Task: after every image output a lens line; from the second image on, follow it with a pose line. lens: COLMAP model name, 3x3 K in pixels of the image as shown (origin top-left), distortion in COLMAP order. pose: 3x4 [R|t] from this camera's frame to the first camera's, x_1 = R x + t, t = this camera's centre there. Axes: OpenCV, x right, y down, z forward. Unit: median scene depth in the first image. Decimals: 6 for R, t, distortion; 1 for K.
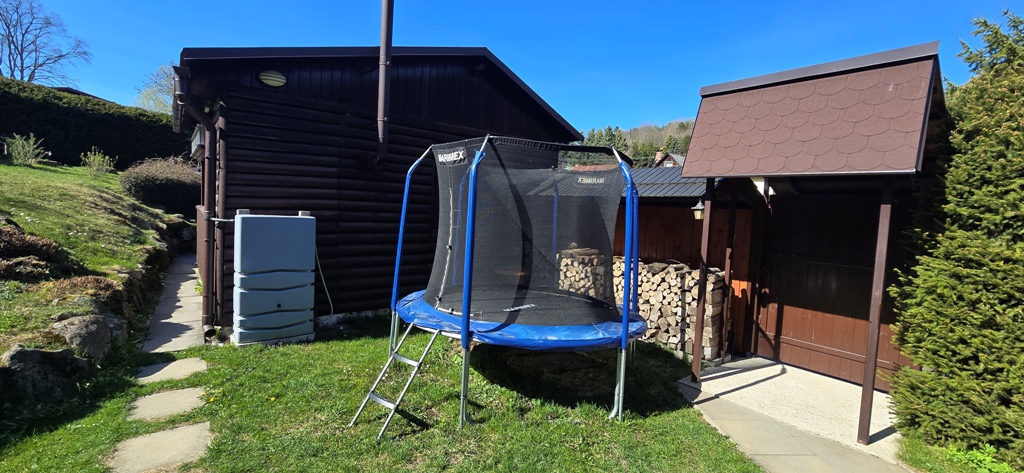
lens RADIAL K [[416.6, 0, 514.1], [0, 416.6, 227.5], [0, 0, 1]] dist [-0.003474, 0.000205]
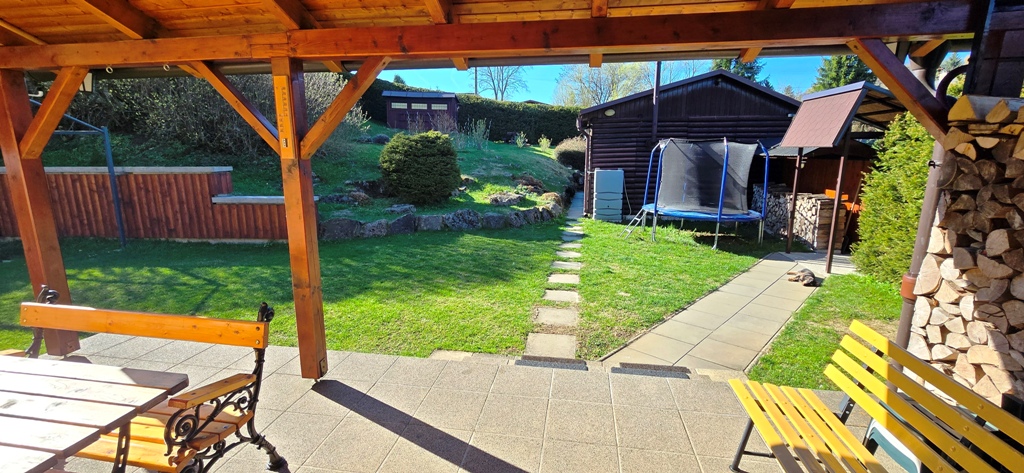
lens RADIAL K [[416.6, 0, 514.1], [0, 416.6, 227.5], [0, 0, 1]] dist [-0.003474, 0.000205]
pose [[0.675616, 0.083506, -0.732509, 0.833294], [0.002539, 0.993295, 0.115577, 0.020694], [0.737249, -0.079946, 0.670874, -1.029901]]
